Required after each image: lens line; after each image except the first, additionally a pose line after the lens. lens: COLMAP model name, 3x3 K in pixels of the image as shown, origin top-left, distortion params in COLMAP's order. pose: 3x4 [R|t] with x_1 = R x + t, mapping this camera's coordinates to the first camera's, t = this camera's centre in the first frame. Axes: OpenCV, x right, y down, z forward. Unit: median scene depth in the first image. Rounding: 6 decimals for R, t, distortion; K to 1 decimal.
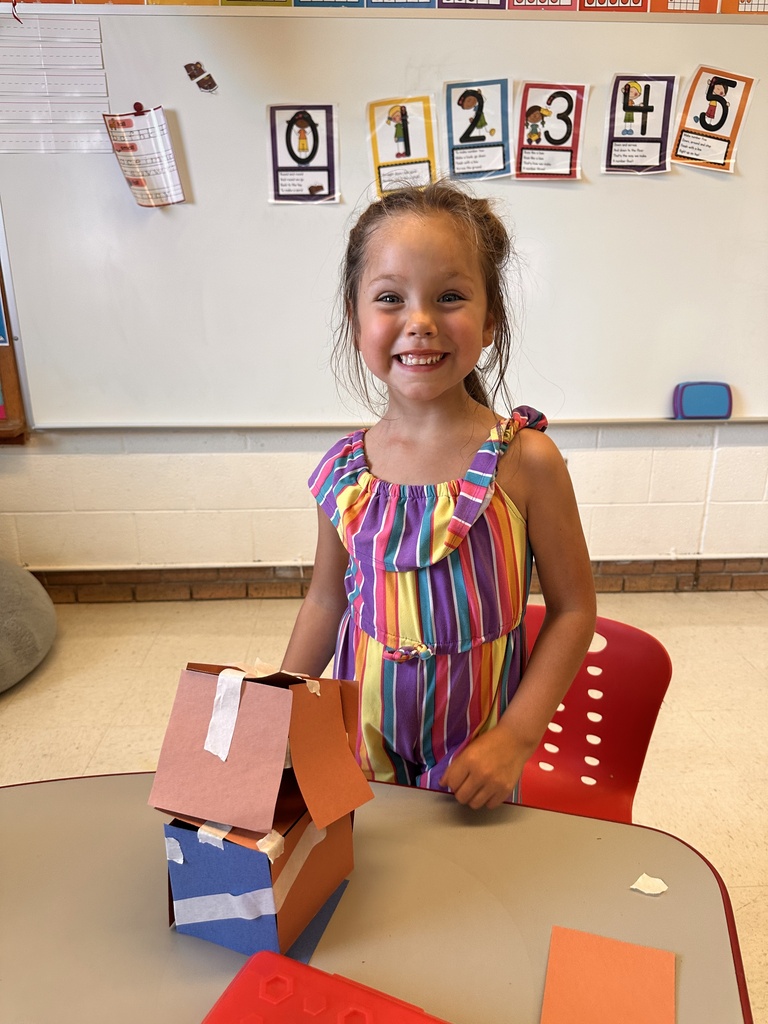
lens RADIAL K [[717.5, 0, 355.2], [0, 717.5, 511.4], [0, 0, 1]] dist [-0.003567, -0.014363]
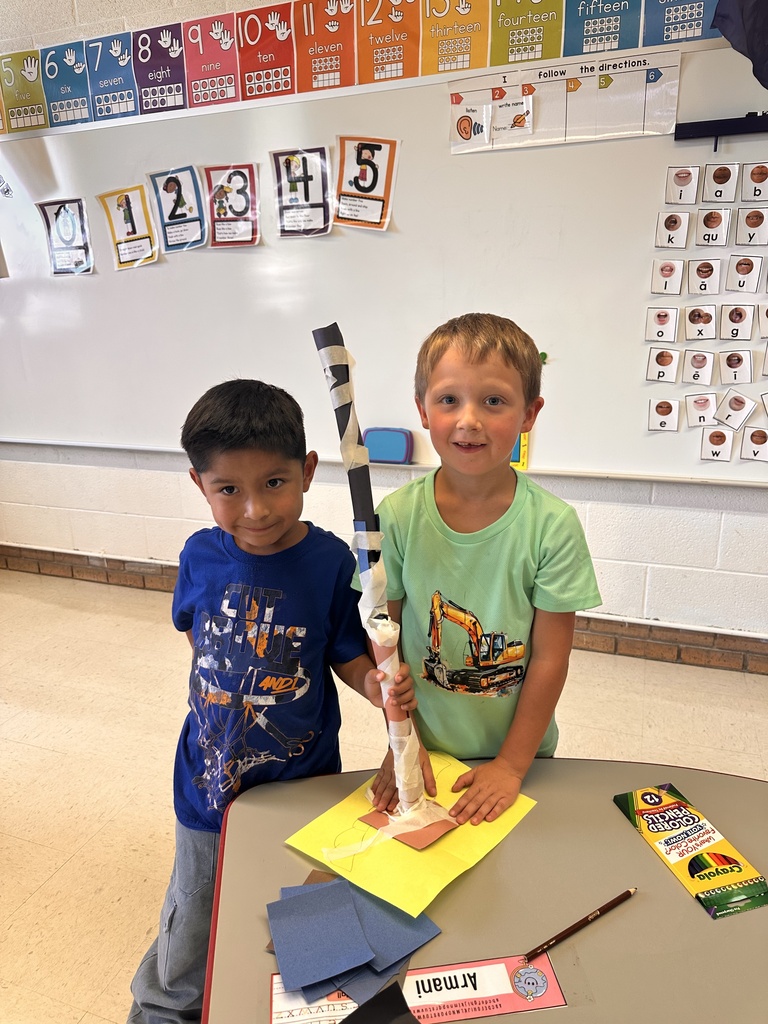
lens RADIAL K [[717.5, 0, 369.5], [0, 717.5, 557.0], [0, 0, 1]] dist [-0.003567, -0.014363]
pose [[0.918182, 0.115969, -0.378805, 0.989584], [-0.111268, 0.993196, 0.034360, -0.024406], [0.380212, 0.010600, 0.924839, 0.006715]]
